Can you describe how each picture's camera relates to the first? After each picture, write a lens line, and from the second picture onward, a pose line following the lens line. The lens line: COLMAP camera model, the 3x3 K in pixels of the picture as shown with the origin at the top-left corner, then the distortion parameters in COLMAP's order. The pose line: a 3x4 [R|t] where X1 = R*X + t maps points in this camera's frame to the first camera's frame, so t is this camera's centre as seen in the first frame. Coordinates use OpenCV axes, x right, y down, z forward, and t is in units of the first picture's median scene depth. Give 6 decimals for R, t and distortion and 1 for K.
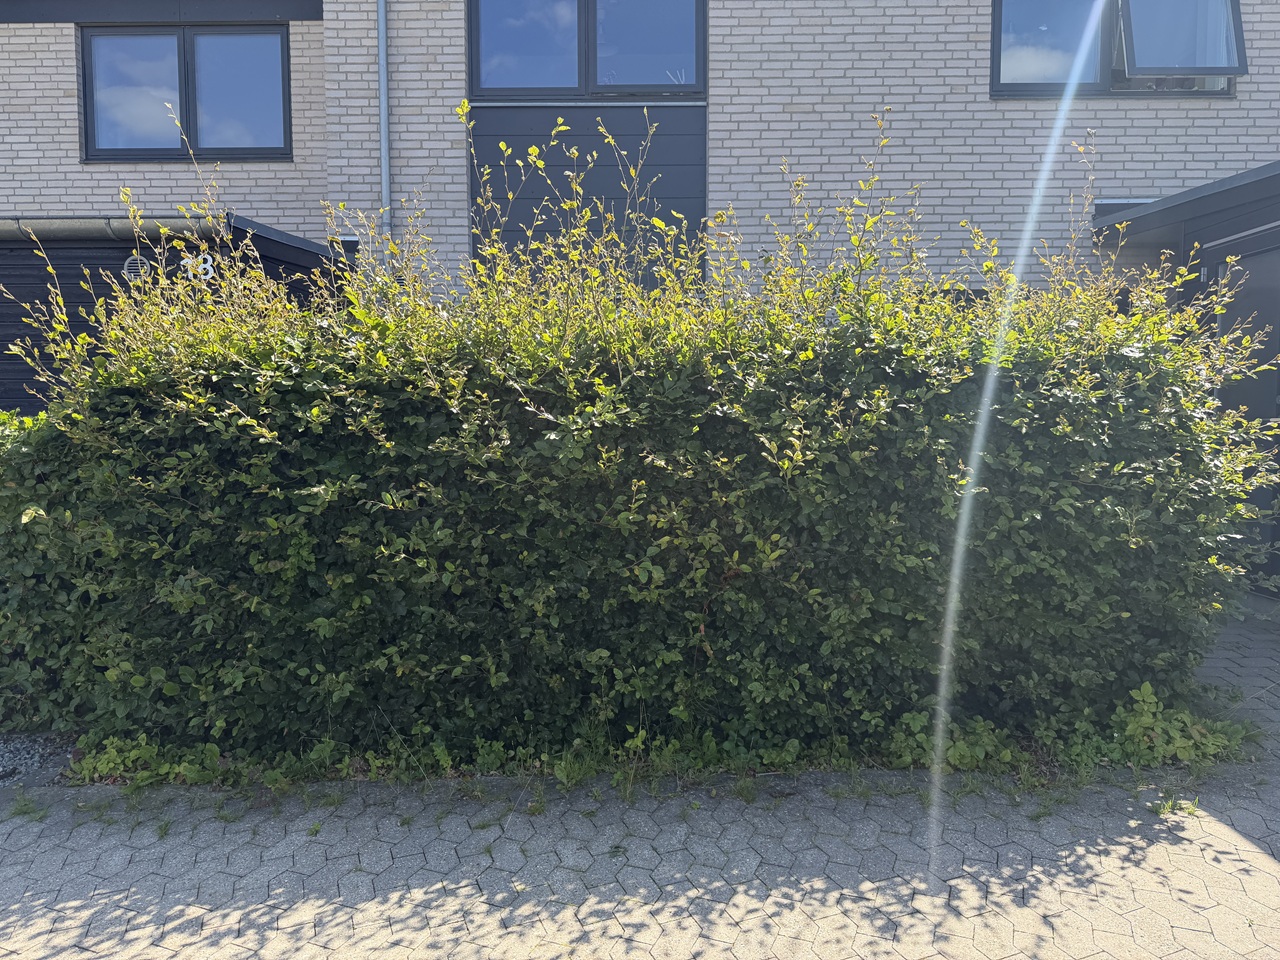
lens RADIAL K [[921.1, 0, 650.6], [0, 921.1, 475.8], [0, 0, 1]] dist [0.053002, -0.040080]
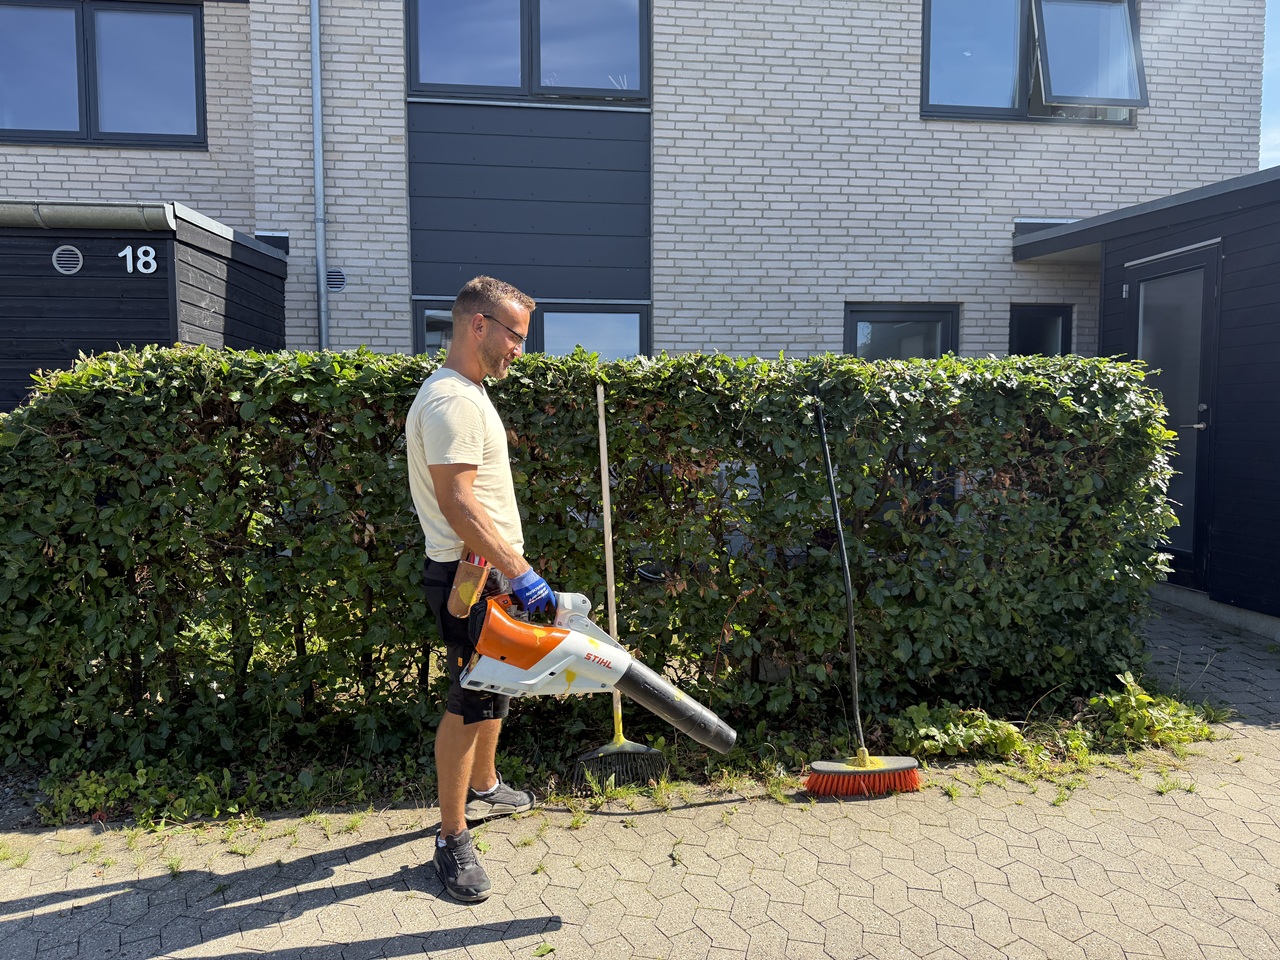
lens RADIAL K [[921.1, 0, 631.3], [0, 921.1, 482.6], [0, 0, 1]] dist [0.053002, -0.040080]
pose [[0.990763, -0.007584, 0.135389, -0.099848], [0.007937, 0.999966, -0.002064, 0.002253], [-0.135369, 0.003120, 0.990790, 0.012690]]
